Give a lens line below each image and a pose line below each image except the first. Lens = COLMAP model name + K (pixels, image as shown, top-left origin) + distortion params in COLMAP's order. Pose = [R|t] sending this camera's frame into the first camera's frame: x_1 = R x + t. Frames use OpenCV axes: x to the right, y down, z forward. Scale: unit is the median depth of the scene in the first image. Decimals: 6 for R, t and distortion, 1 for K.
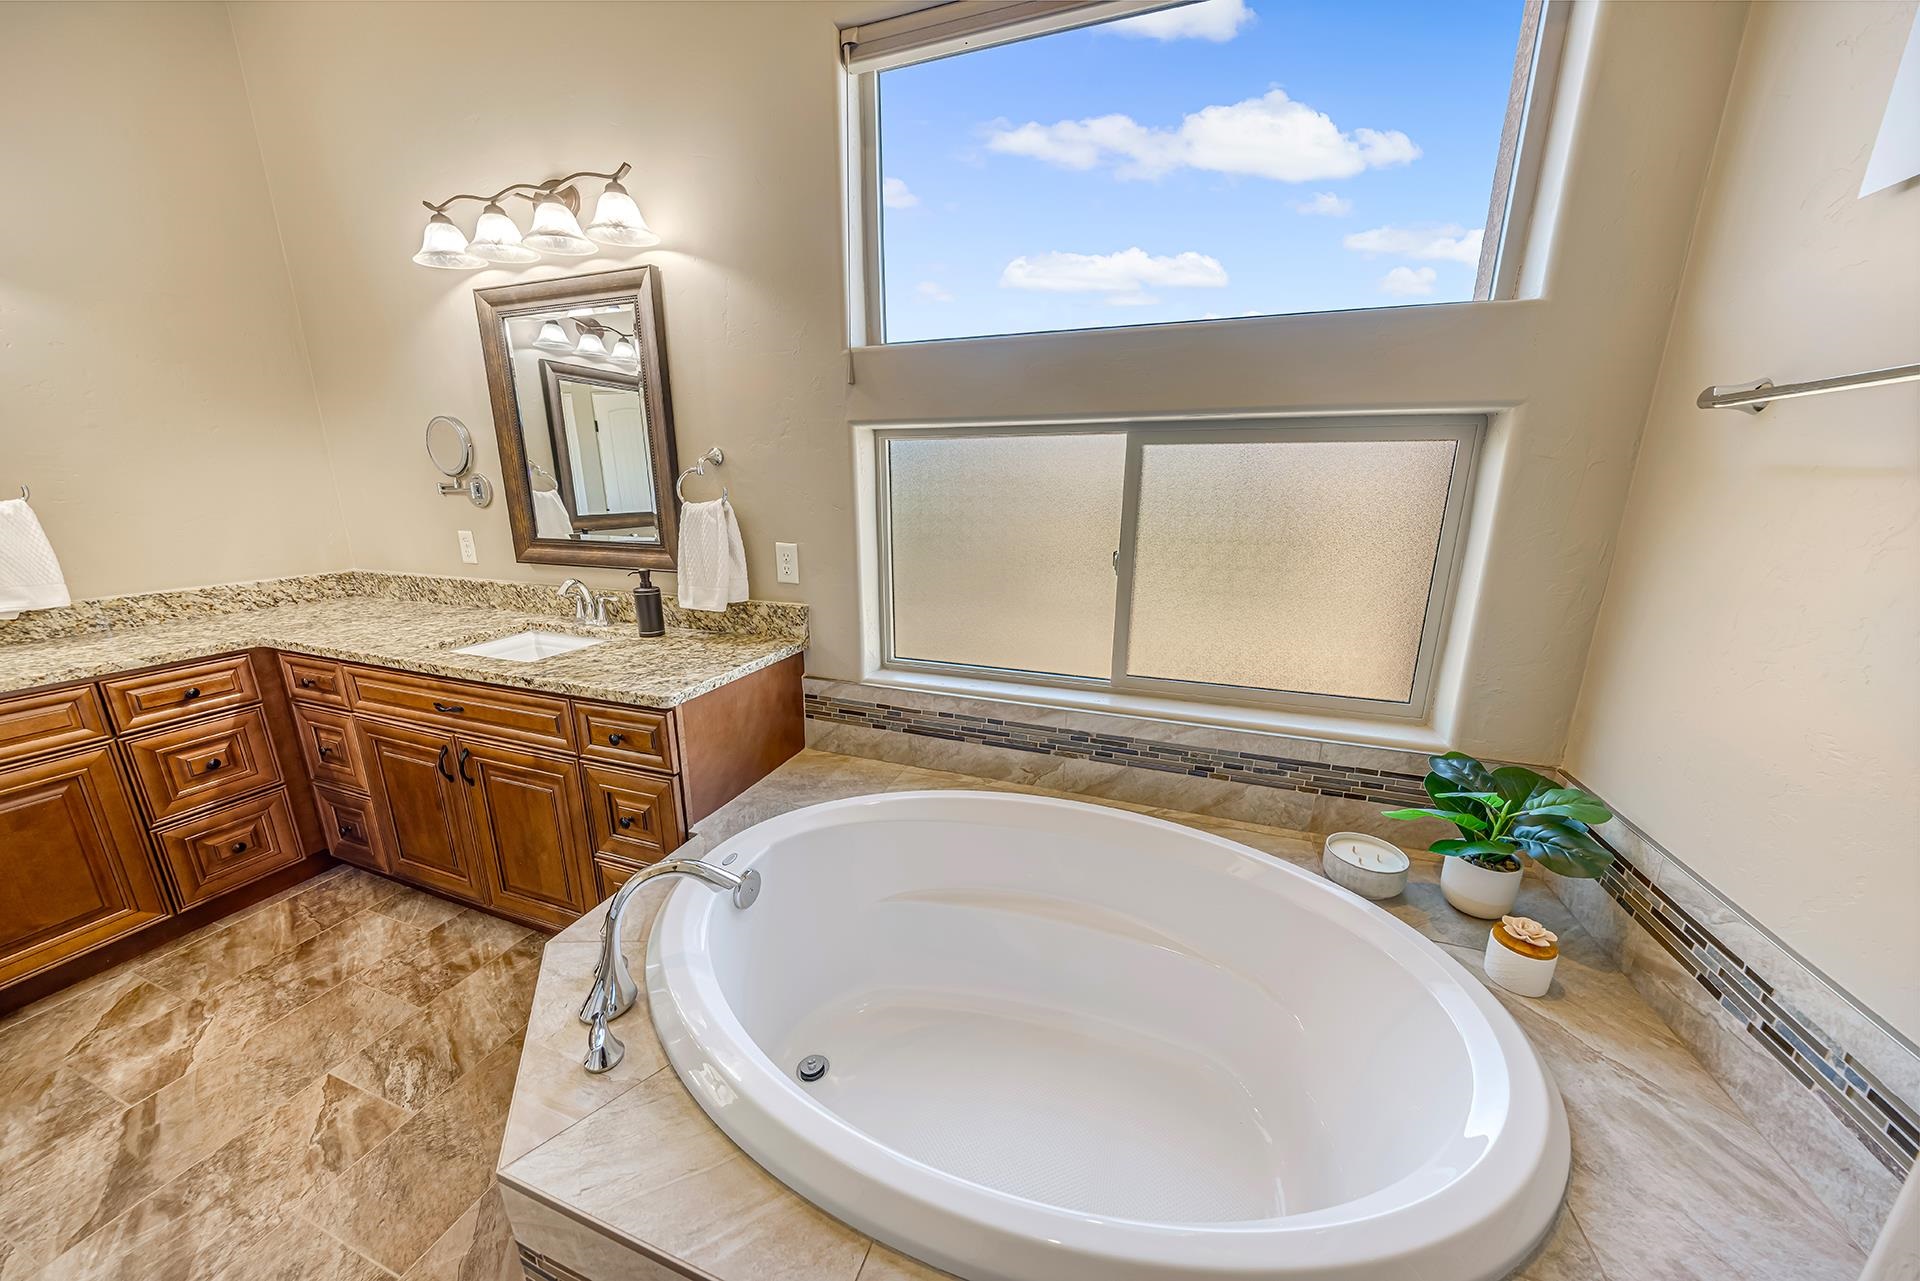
lens RADIAL K [[641.7, 0, 960.0], [0, 641.7, 640.5], [0, 0, 1]] dist [-0.000586, 0.000014]
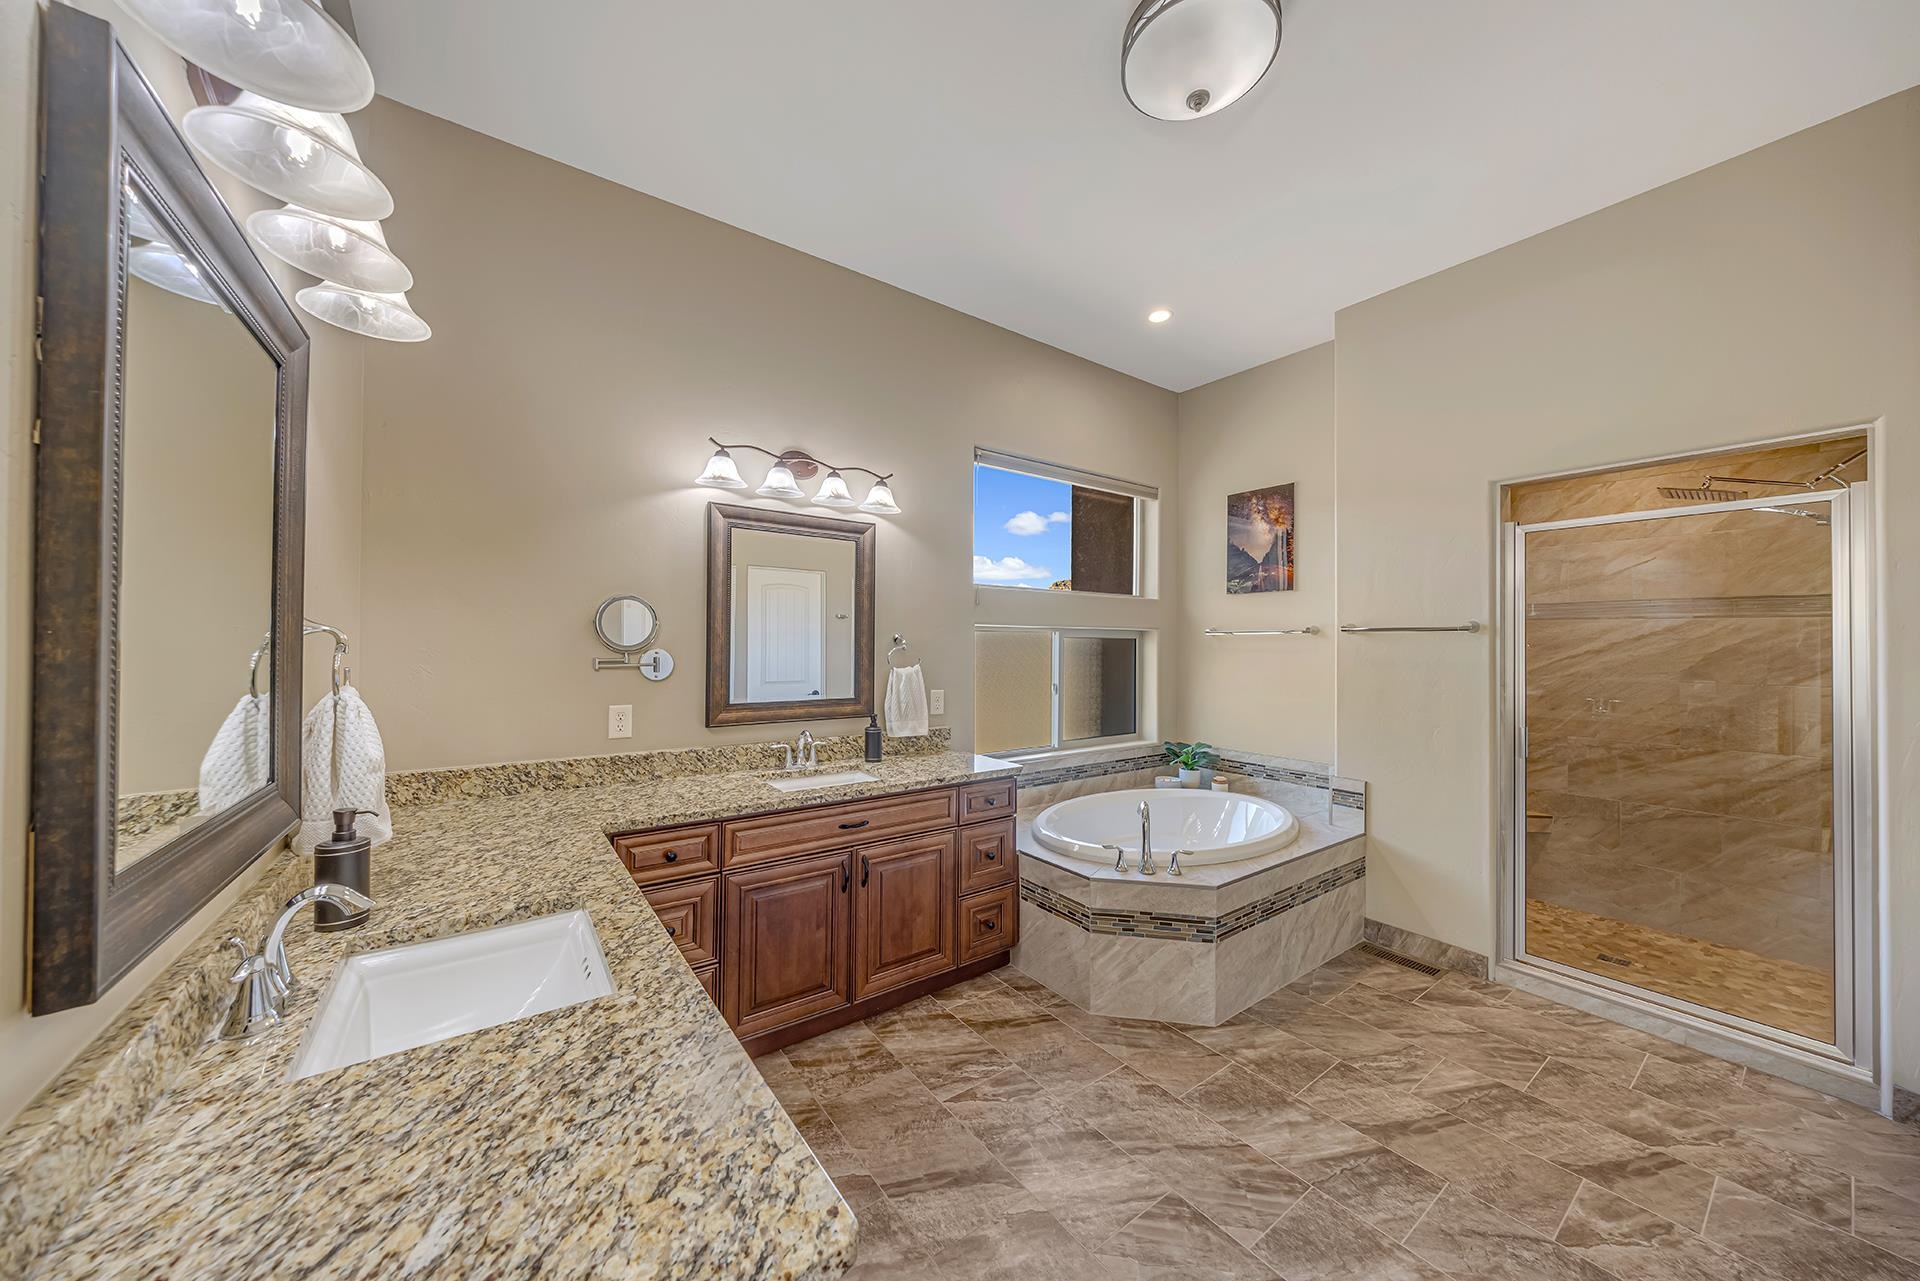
lens RADIAL K [[641.7, 0, 960.0], [0, 641.7, 640.5], [0, 0, 1]] dist [-0.000586, 0.000014]
pose [[0.567228, 0.008254, 0.823519, -1.637151], [0.205491, 0.966904, -0.151230, -0.014062], [-0.797512, 0.255008, 0.546759, 0.025097]]
